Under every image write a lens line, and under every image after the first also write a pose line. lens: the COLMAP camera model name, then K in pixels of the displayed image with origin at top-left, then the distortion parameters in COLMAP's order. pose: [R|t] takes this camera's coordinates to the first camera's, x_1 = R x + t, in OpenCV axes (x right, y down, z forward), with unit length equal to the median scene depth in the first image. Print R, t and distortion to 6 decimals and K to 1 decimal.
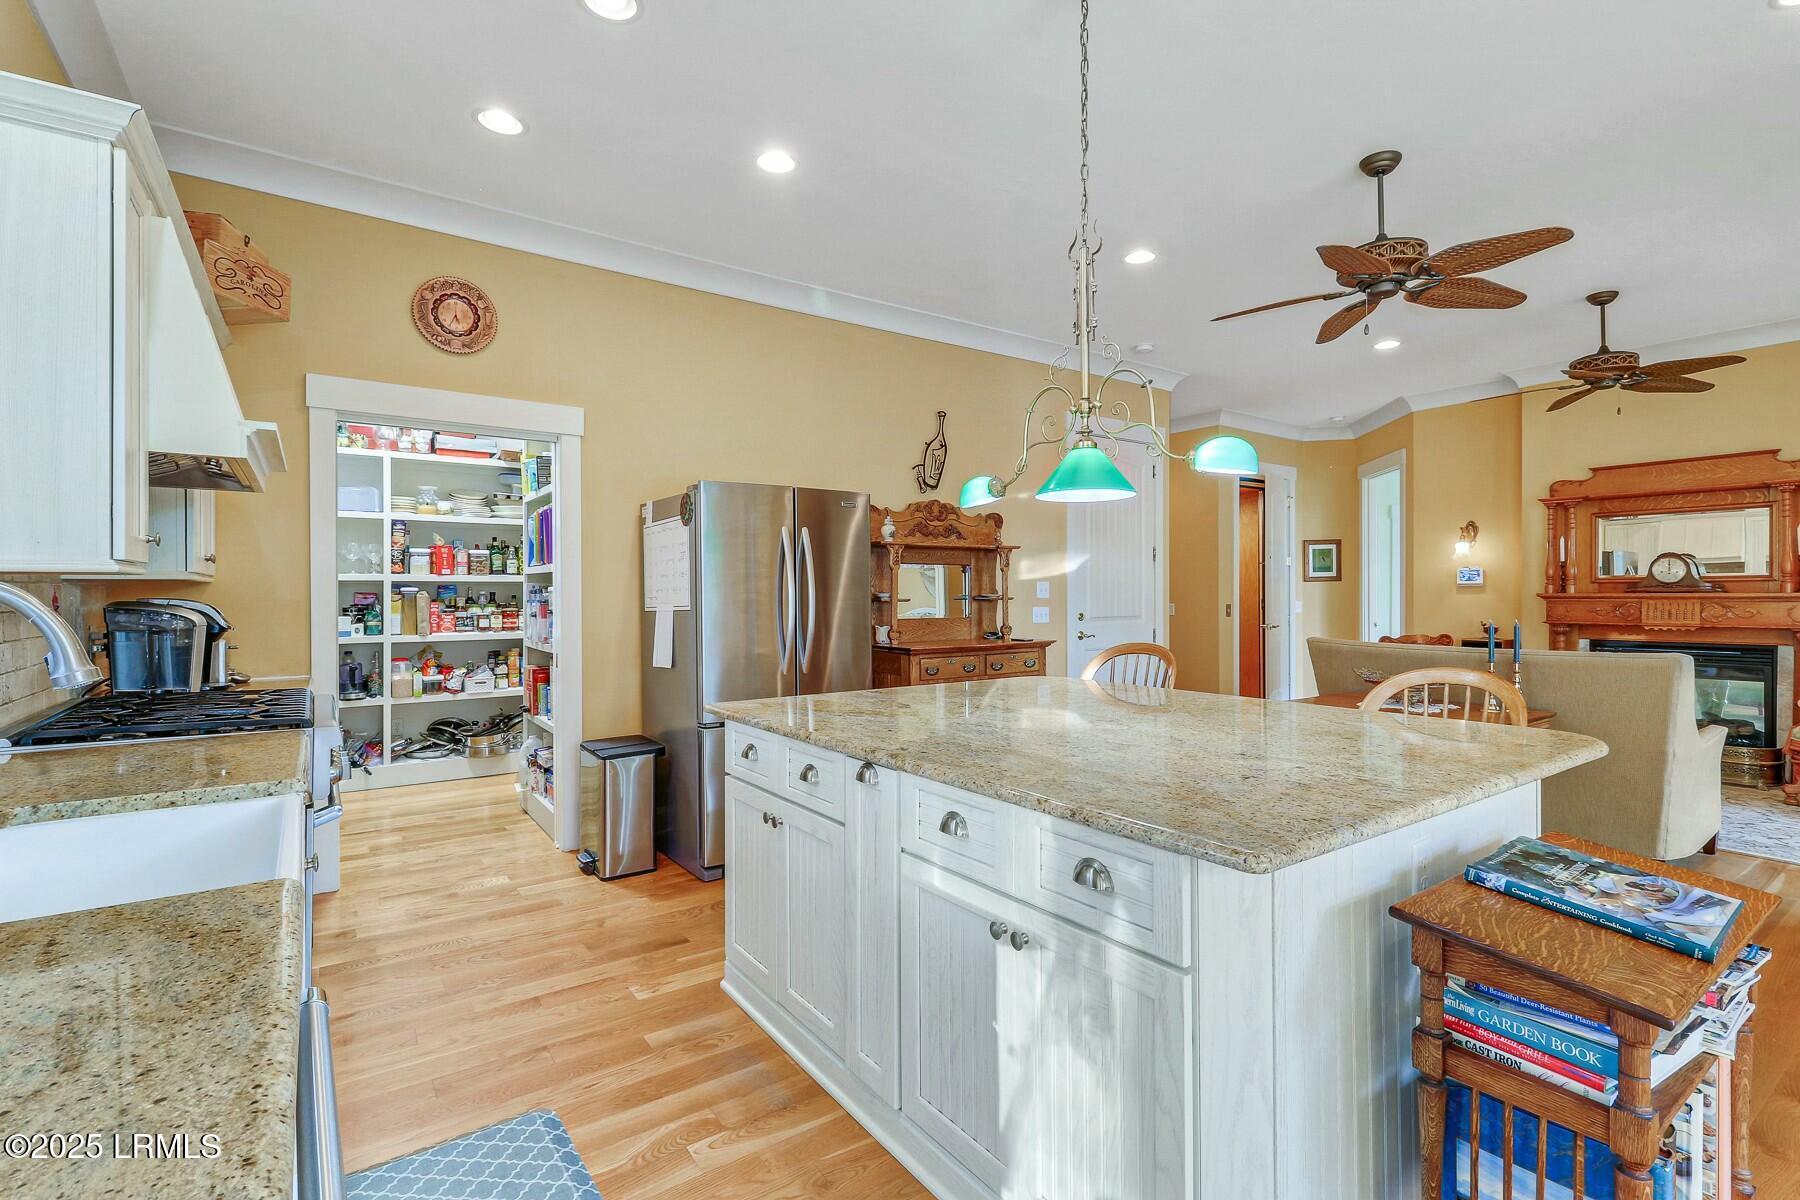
lens RADIAL K [[828.7, 0, 906.2], [0, 828.7, 595.8], [0, 0, 1]] dist [0.008997, -0.006950]
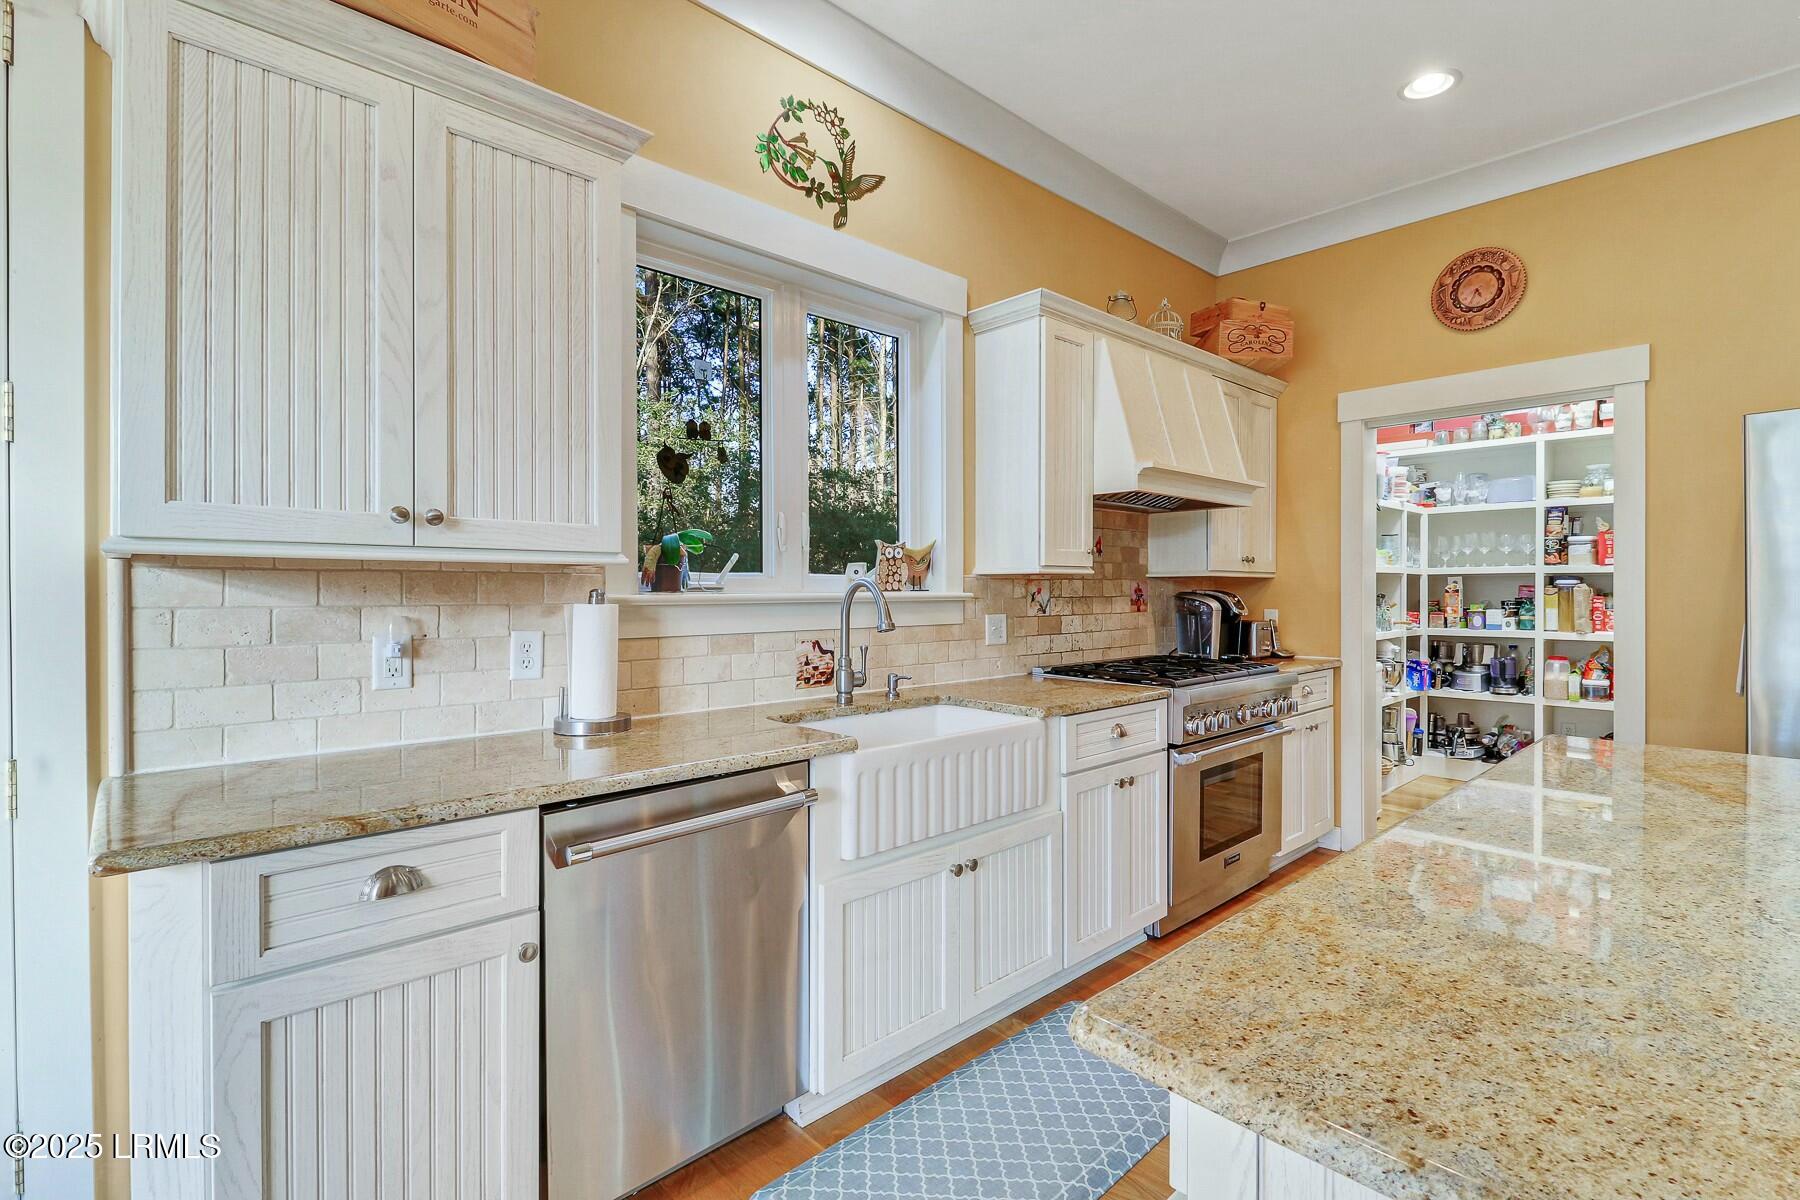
lens RADIAL K [[828.7, 0, 903.4], [0, 828.7, 592.5], [0, 0, 1]] dist [0.008997, -0.006950]
pose [[0.129908, 0.007423, -0.991498, 0.213421], [-0.003061, 0.999970, 0.007085, -0.000341], [0.991521, 0.002115, 0.129927, 0.165290]]
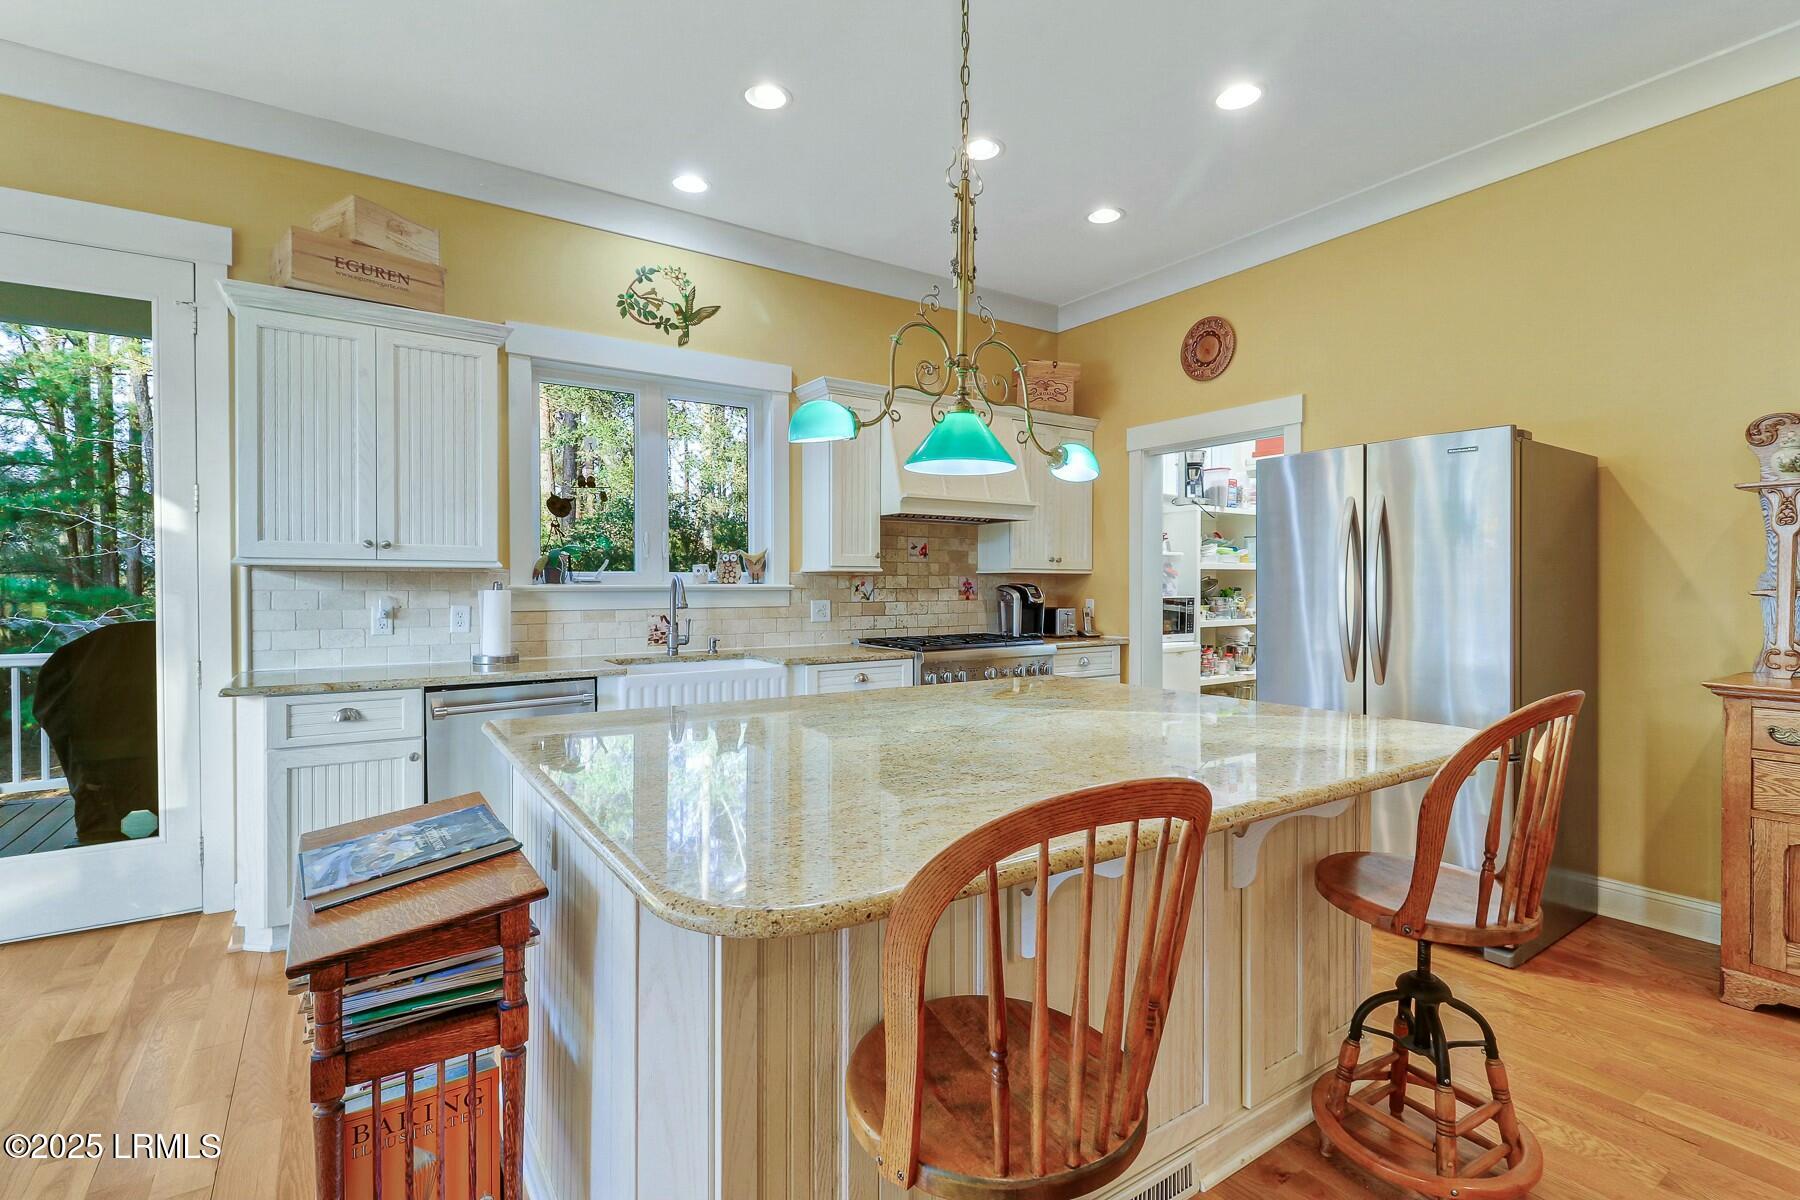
lens RADIAL K [[828.7, 0, 907.1], [0, 828.7, 595.4], [0, 0, 1]] dist [0.008997, -0.006950]
pose [[-0.023960, 0.016994, -0.999568, 0.471536], [-0.003848, 0.999847, 0.017091, -0.000465], [0.999706, 0.004256, -0.023891, 0.416117]]
